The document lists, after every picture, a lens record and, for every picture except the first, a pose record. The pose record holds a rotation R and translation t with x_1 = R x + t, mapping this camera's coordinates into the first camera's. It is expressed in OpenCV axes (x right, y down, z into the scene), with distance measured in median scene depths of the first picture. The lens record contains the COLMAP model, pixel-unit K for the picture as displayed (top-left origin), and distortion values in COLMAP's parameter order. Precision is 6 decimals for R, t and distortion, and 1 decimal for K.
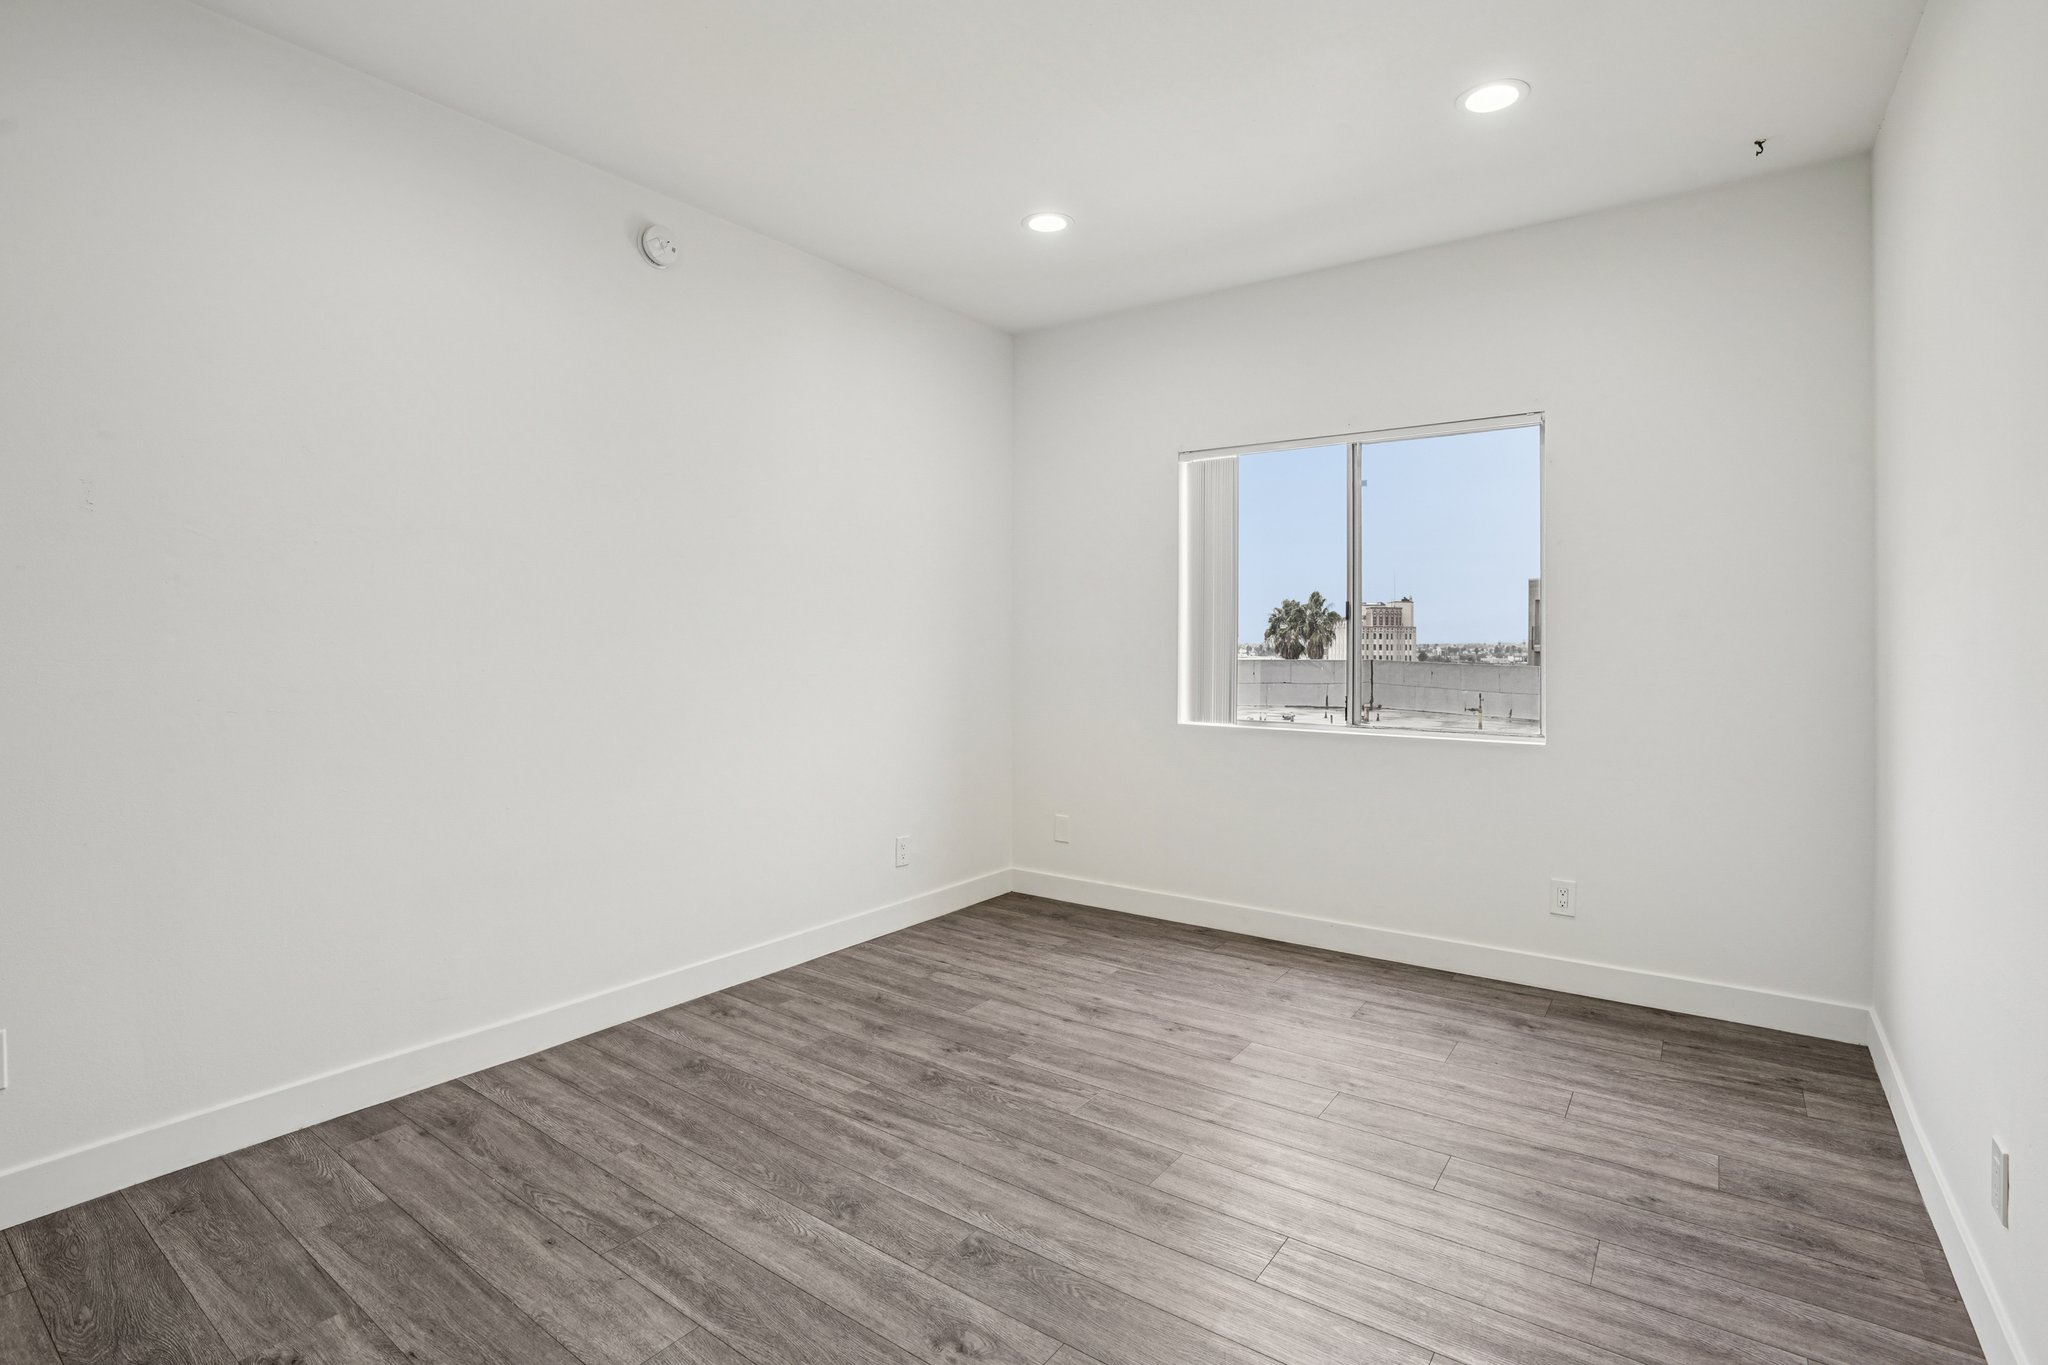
lens RADIAL K [[971.5, 0, 1024.2], [0, 971.5, 684.9], [0, 0, 1]] dist [-0.054914, 0.015330]
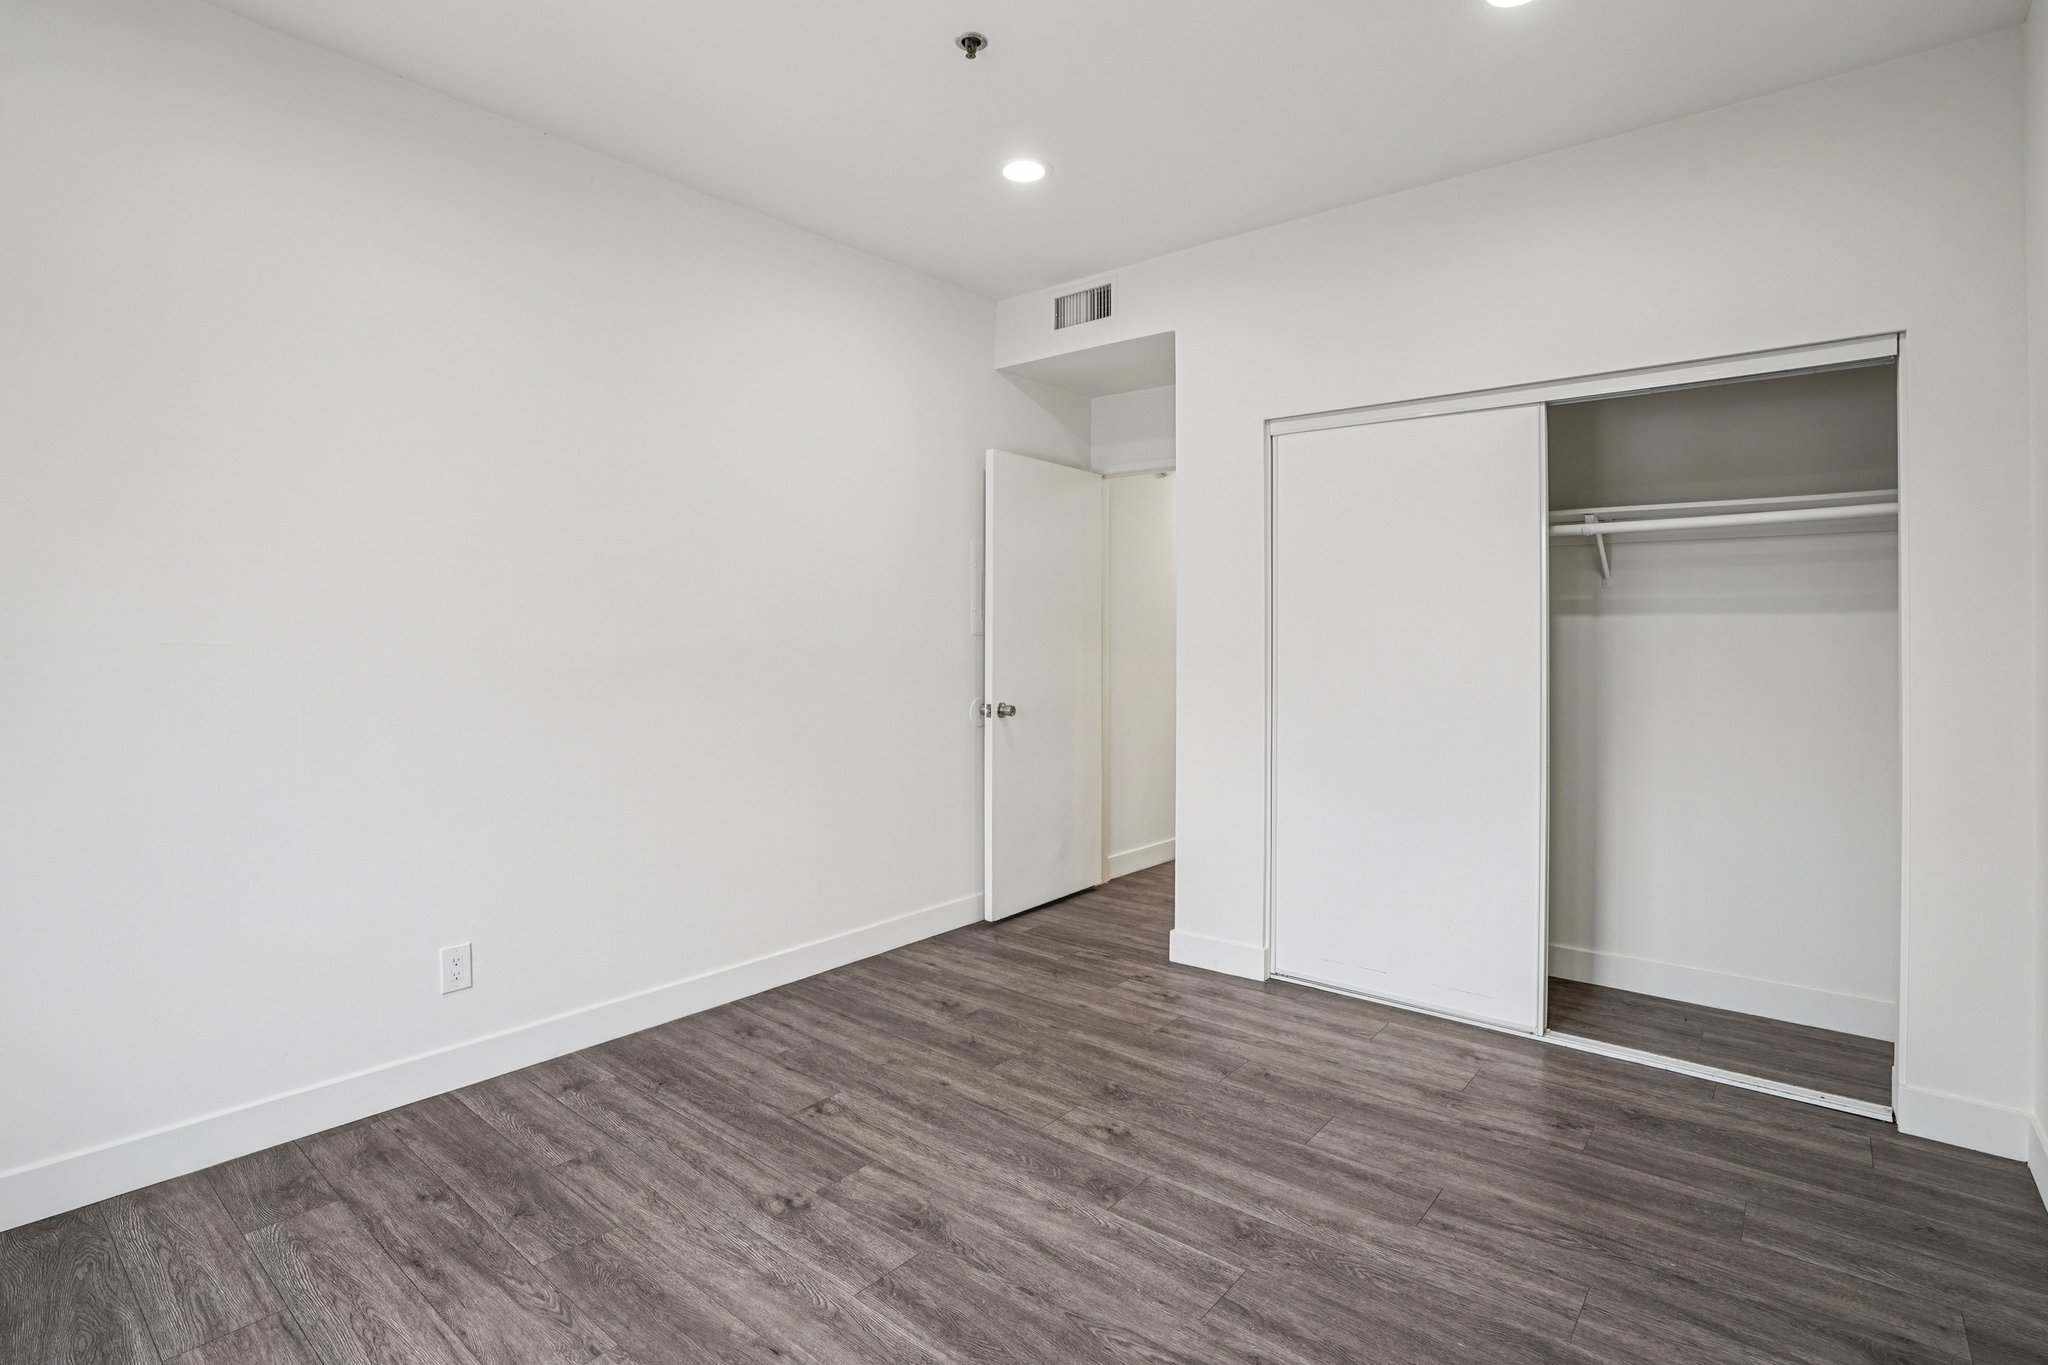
lens RADIAL K [[971.5, 0, 1021.0], [0, 971.5, 675.7], [0, 0, 1]] dist [-0.054914, 0.015330]
pose [[-0.997757, -0.010990, 0.066035, -0.017379], [-0.005371, 0.996394, 0.084679, -0.089940], [-0.066727, 0.084134, -0.994218, 1.987490]]
